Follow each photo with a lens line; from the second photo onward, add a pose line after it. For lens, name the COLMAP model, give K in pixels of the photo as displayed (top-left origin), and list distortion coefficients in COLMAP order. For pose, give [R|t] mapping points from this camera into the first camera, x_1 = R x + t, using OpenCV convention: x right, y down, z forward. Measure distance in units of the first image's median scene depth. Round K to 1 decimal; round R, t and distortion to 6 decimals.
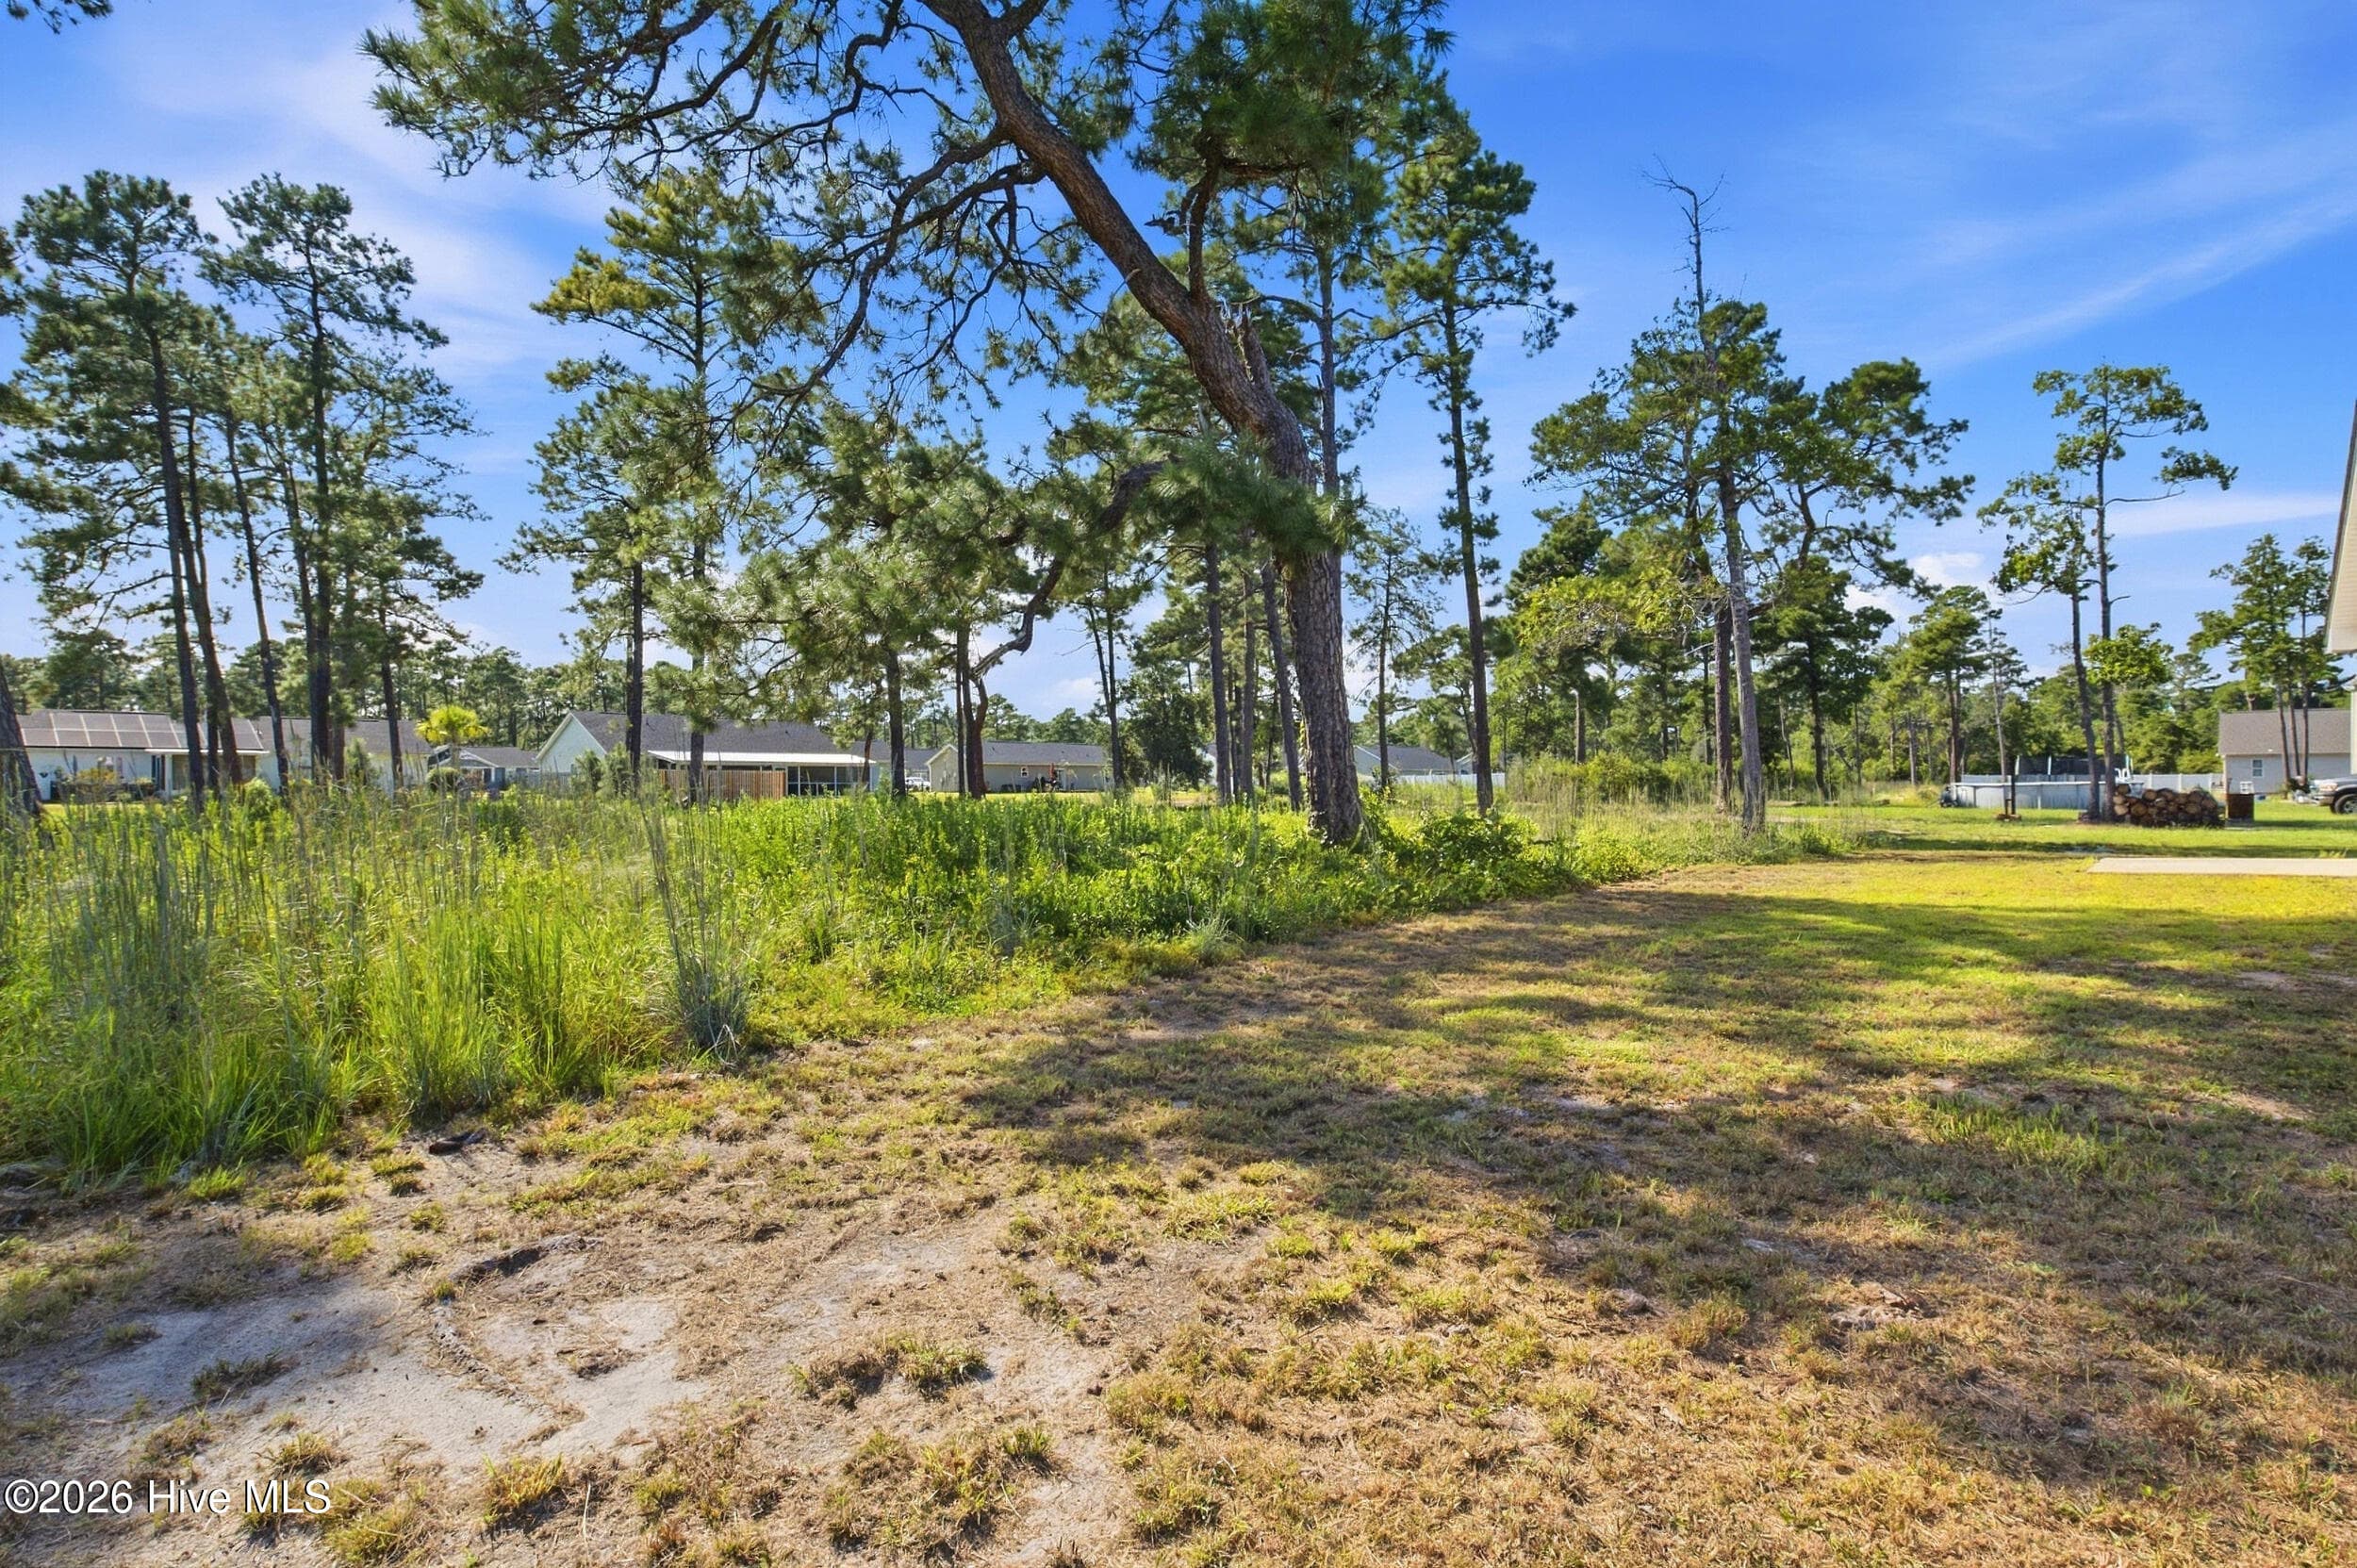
lens RADIAL K [[1123.4, 0, 1178.9], [0, 1123.4, 773.5], [0, 0, 1]] dist [0.031217, 0.000255]
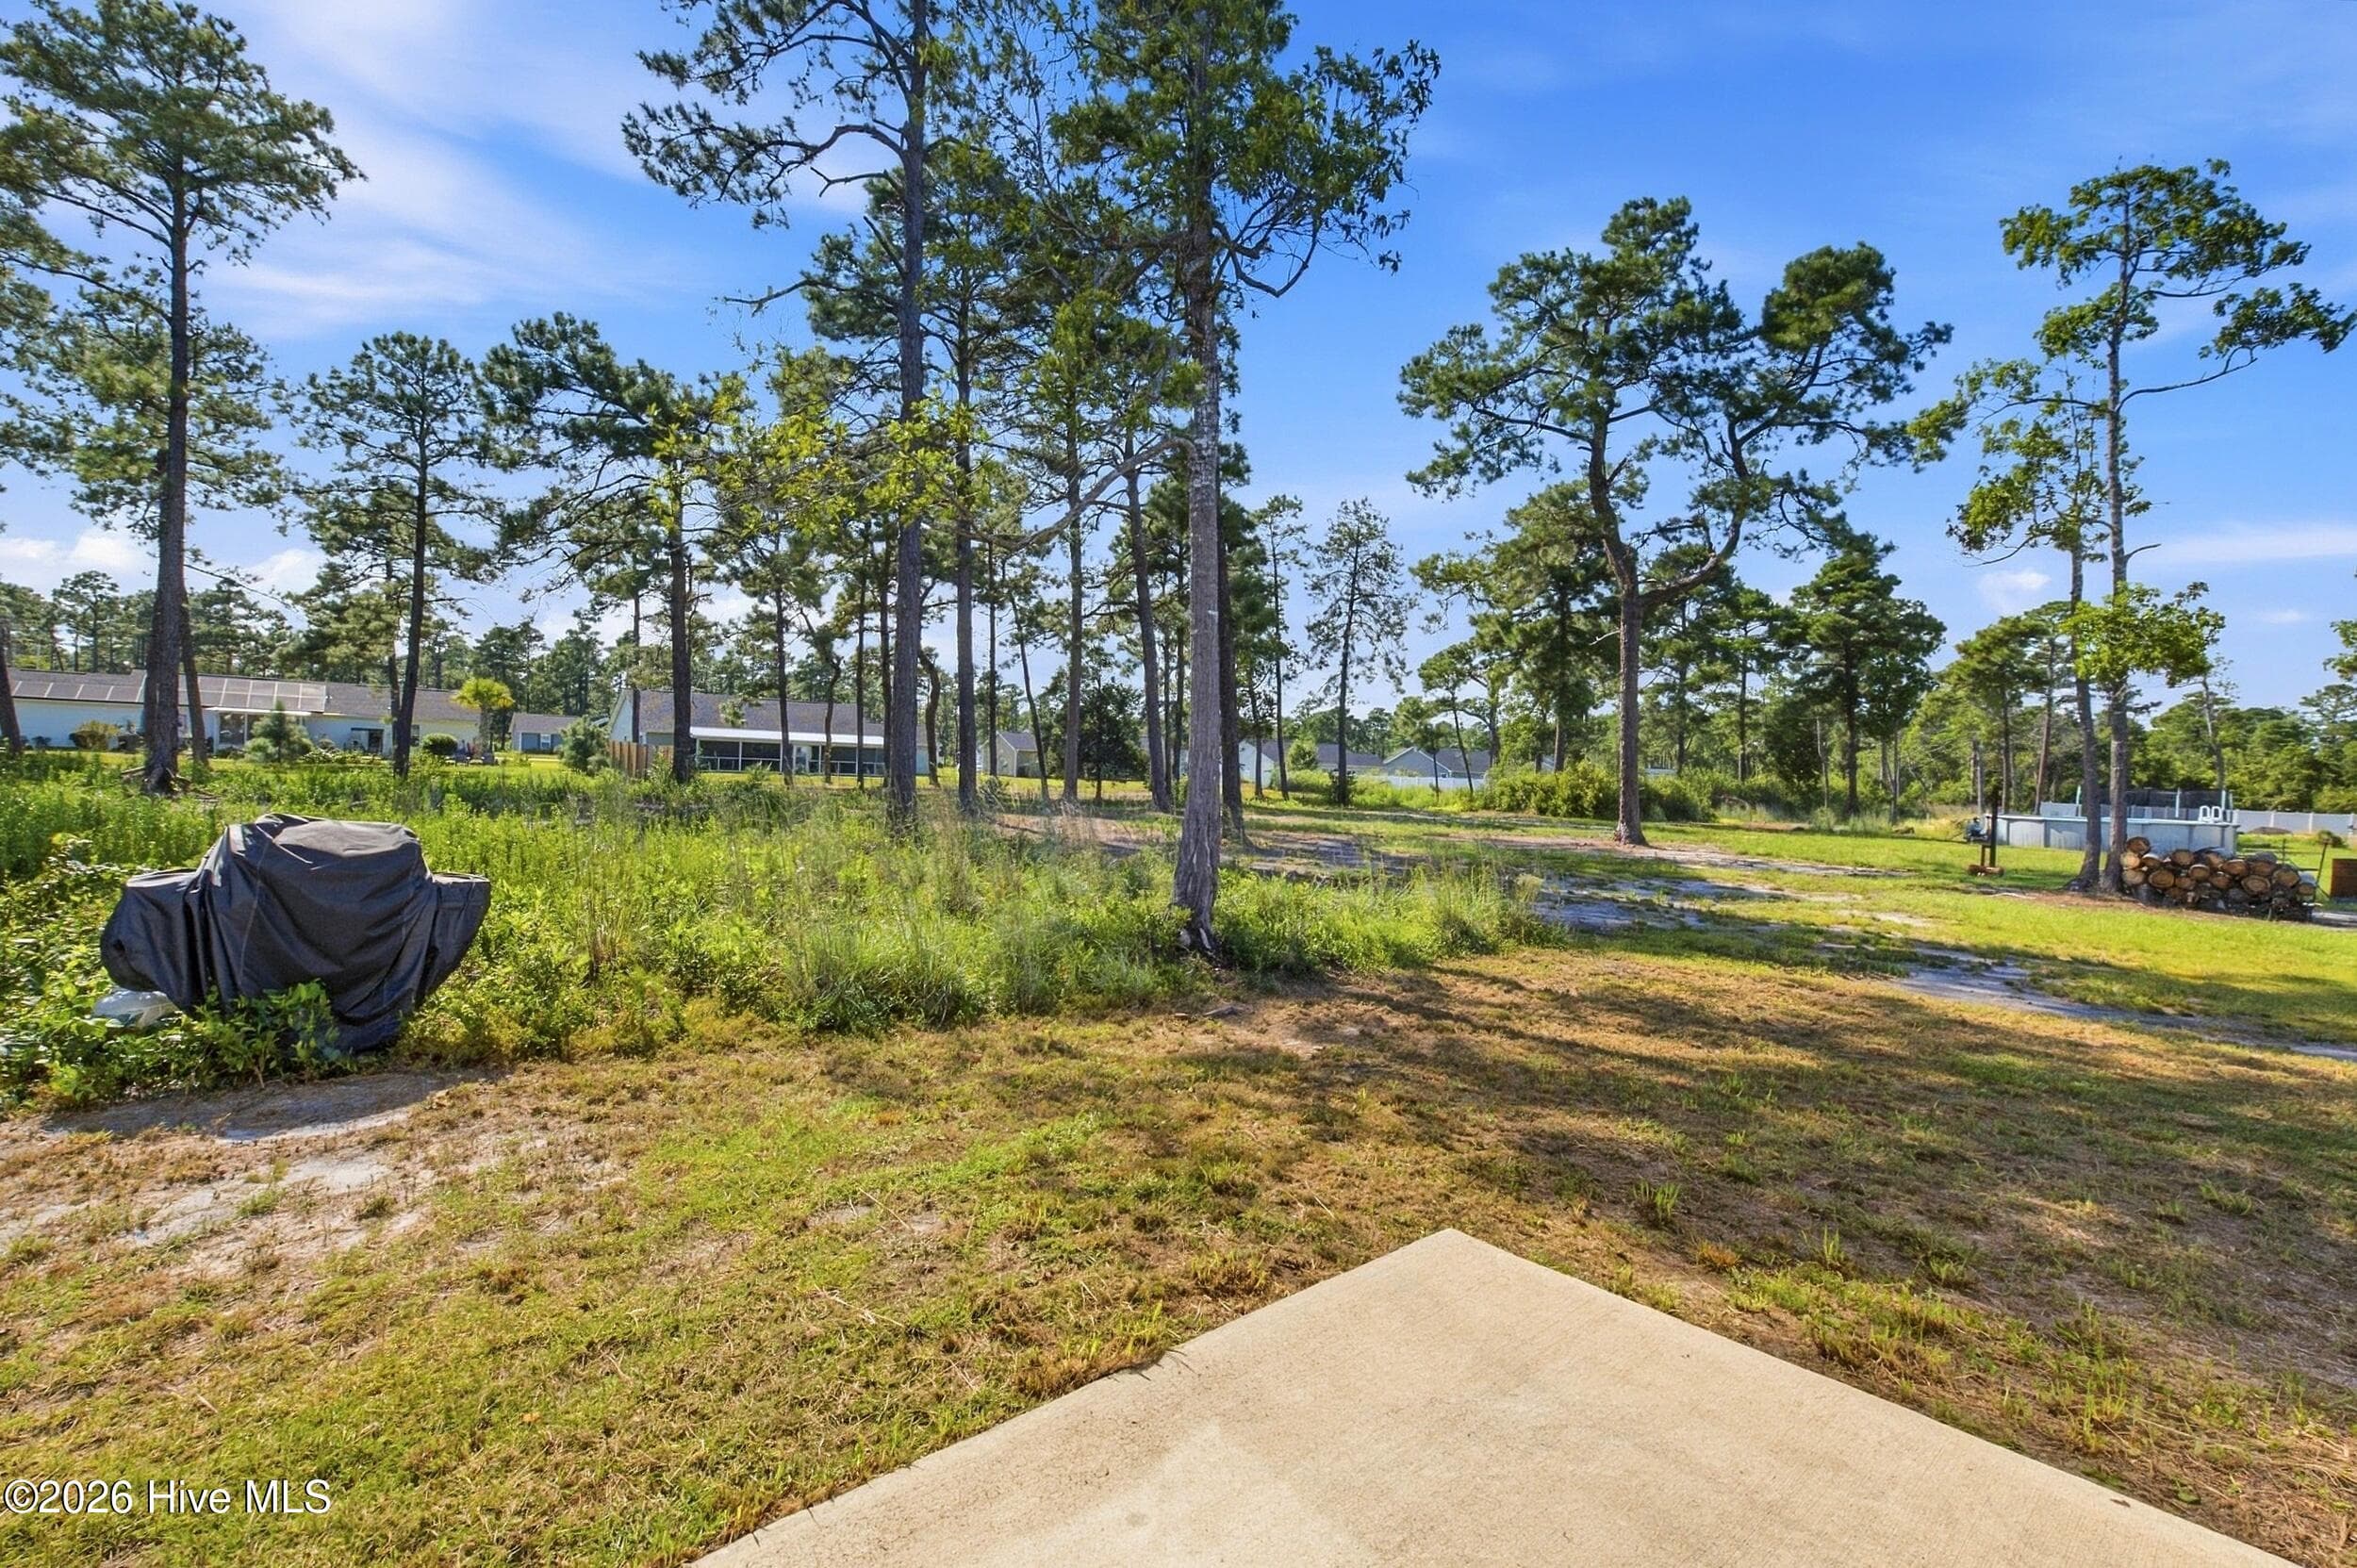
lens RADIAL K [[931.8, 0, 1172.0], [0, 931.8, 772.4], [0, 0, 1]] dist [0.000304, -0.000002]
pose [[0.982888, 0.042928, -0.179130, 0.281764], [-0.041160, 0.999060, 0.013577, -0.009267], [0.179544, -0.005972, 0.983732, 0.284163]]
